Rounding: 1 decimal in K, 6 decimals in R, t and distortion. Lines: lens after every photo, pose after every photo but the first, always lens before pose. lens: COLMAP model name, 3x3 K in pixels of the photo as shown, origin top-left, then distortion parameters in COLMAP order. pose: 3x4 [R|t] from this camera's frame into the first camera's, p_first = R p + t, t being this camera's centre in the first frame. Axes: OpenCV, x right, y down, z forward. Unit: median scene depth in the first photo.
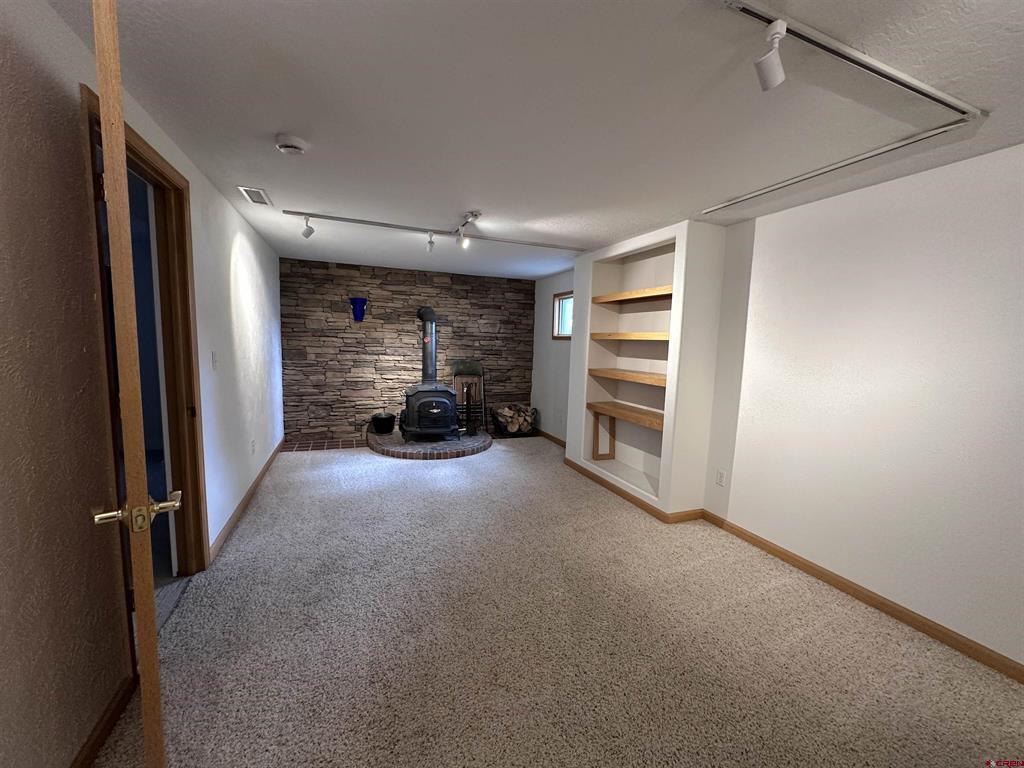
lens RADIAL K [[407.6, 0, 513.7], [0, 407.6, 385.6], [0, 0, 1]] dist [-0.000263, -0.000034]
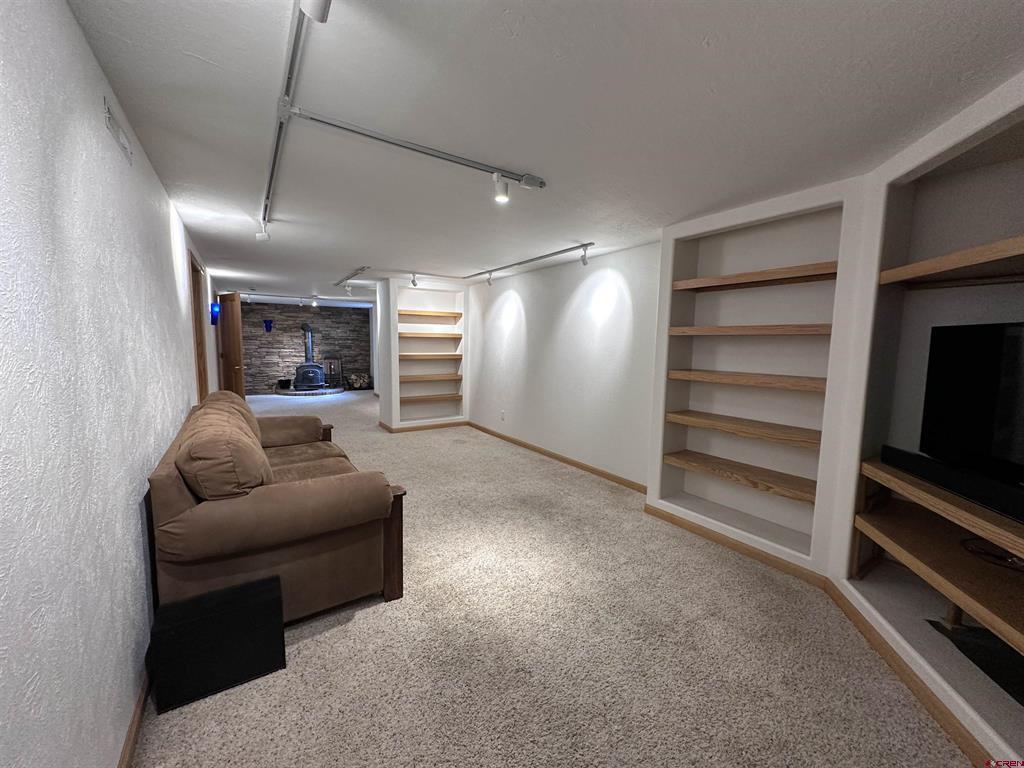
lens RADIAL K [[407.6, 0, 508.3], [0, 407.6, 386.2], [0, 0, 1]] dist [-0.000263, -0.000034]
pose [[0.980296, -0.037470, 0.193948, 0.343251], [0.036872, 0.999298, 0.006693, 0.127097], [-0.194062, 0.000590, 0.980989, -1.094667]]
